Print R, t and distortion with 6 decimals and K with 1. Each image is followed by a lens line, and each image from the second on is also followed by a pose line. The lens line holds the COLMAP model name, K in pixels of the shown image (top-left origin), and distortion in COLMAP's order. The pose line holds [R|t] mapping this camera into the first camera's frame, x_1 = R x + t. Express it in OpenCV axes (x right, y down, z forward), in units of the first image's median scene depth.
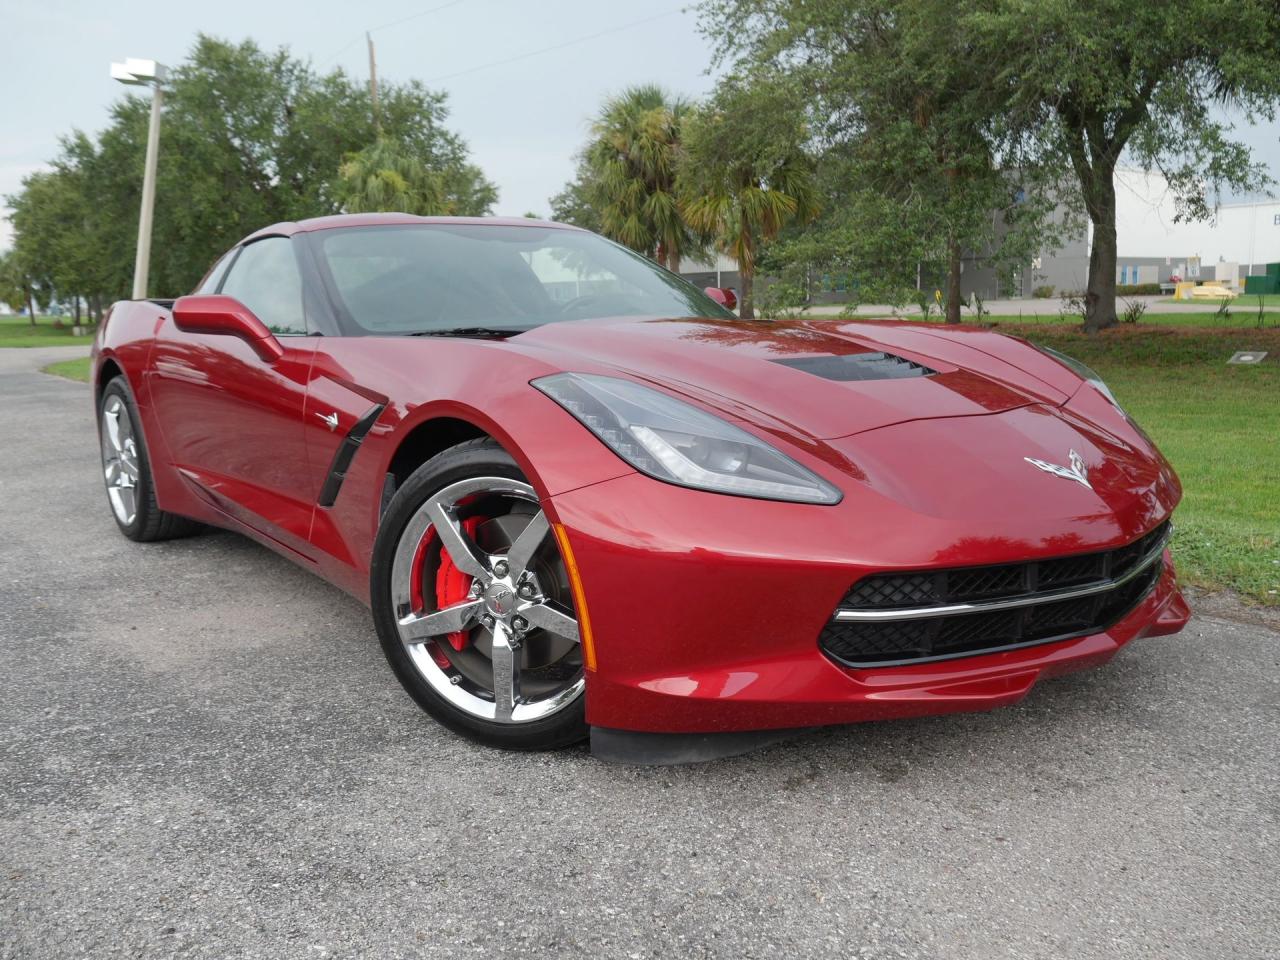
lens RADIAL K [[1093.1, 0, 649.7], [0, 1093.1, 480.4], [0, 0, 1]] dist [-0.017750, 0.011322]
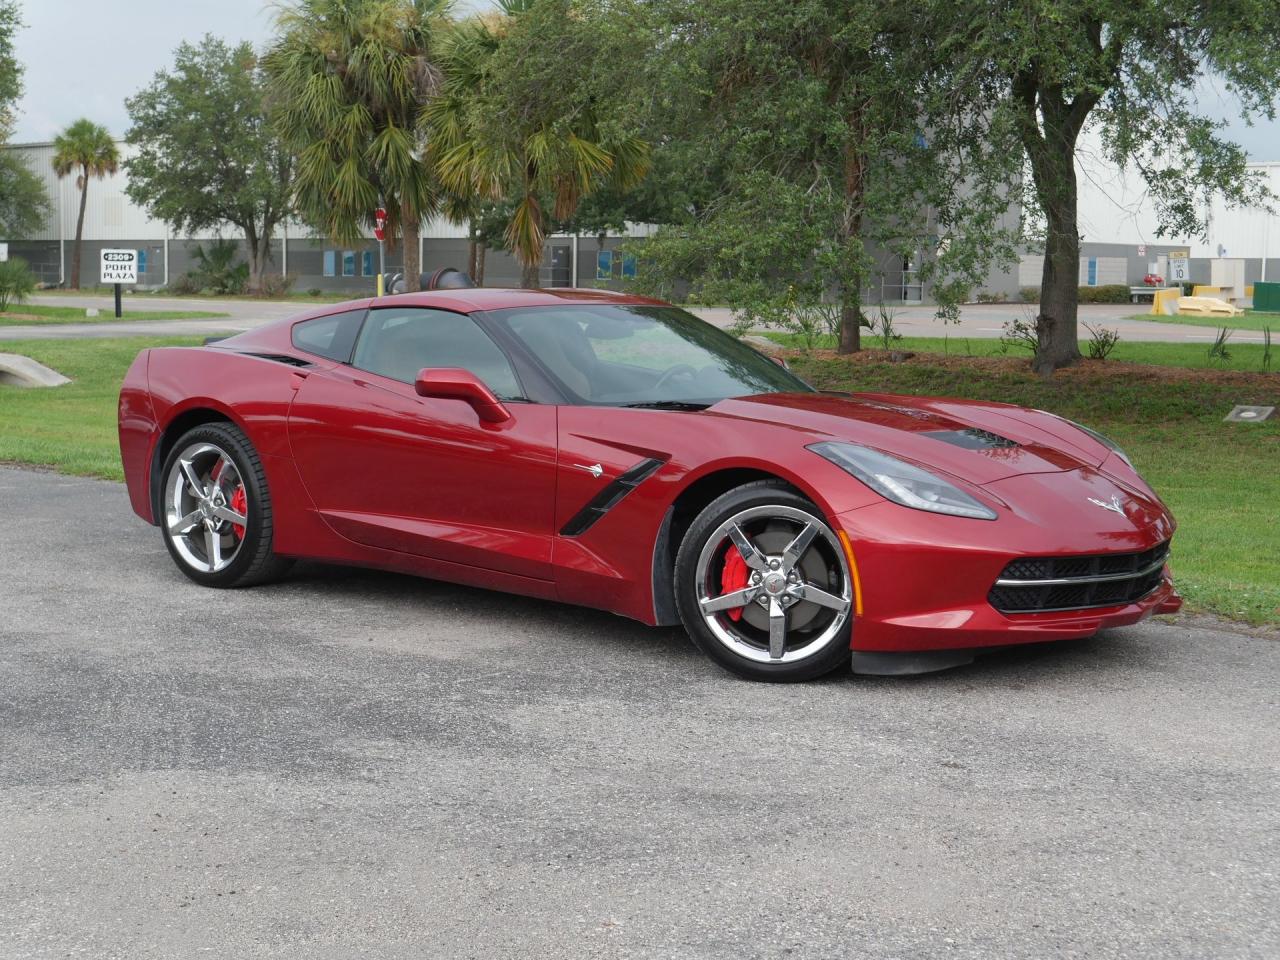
lens RADIAL K [[1984.8, 0, 637.5], [0, 1984.8, 495.2], [0, 0, 1]] dist [0.012818, 0.010122]
pose [[0.980877, 0.015146, 0.194037, -0.123249], [-0.004492, 0.998463, -0.055233, 0.019555], [-0.194576, 0.053305, 0.979438, -0.245735]]
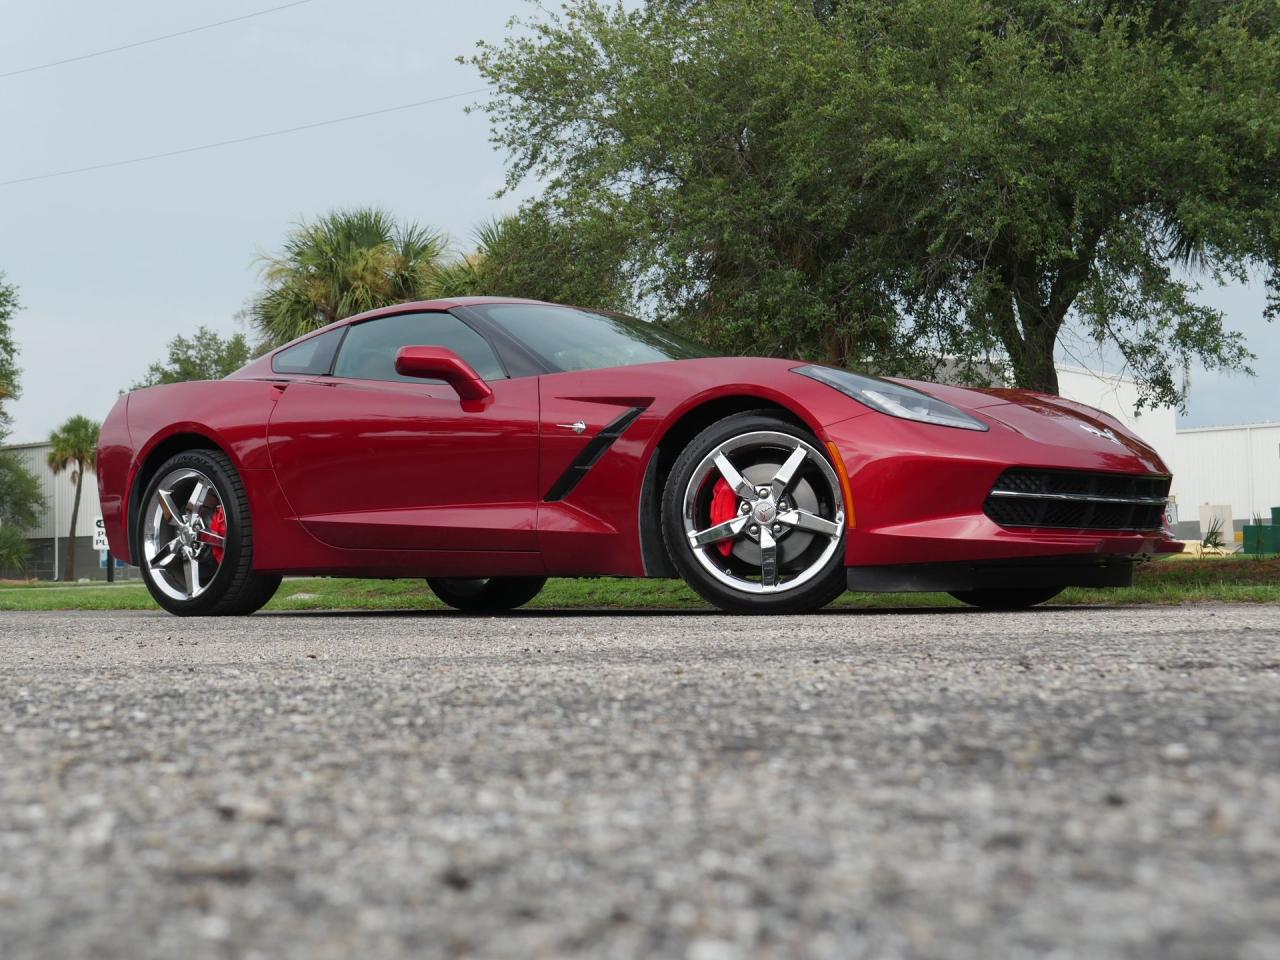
lens RADIAL K [[1984.8, 0, 637.5], [0, 1984.8, 495.2], [0, 0, 1]] dist [0.012818, 0.010122]
pose [[0.980804, 0.015161, 0.194405, -0.118487], [0.025935, 0.977973, -0.207114, 0.091384], [-0.193263, 0.208180, 0.958807, -0.227836]]
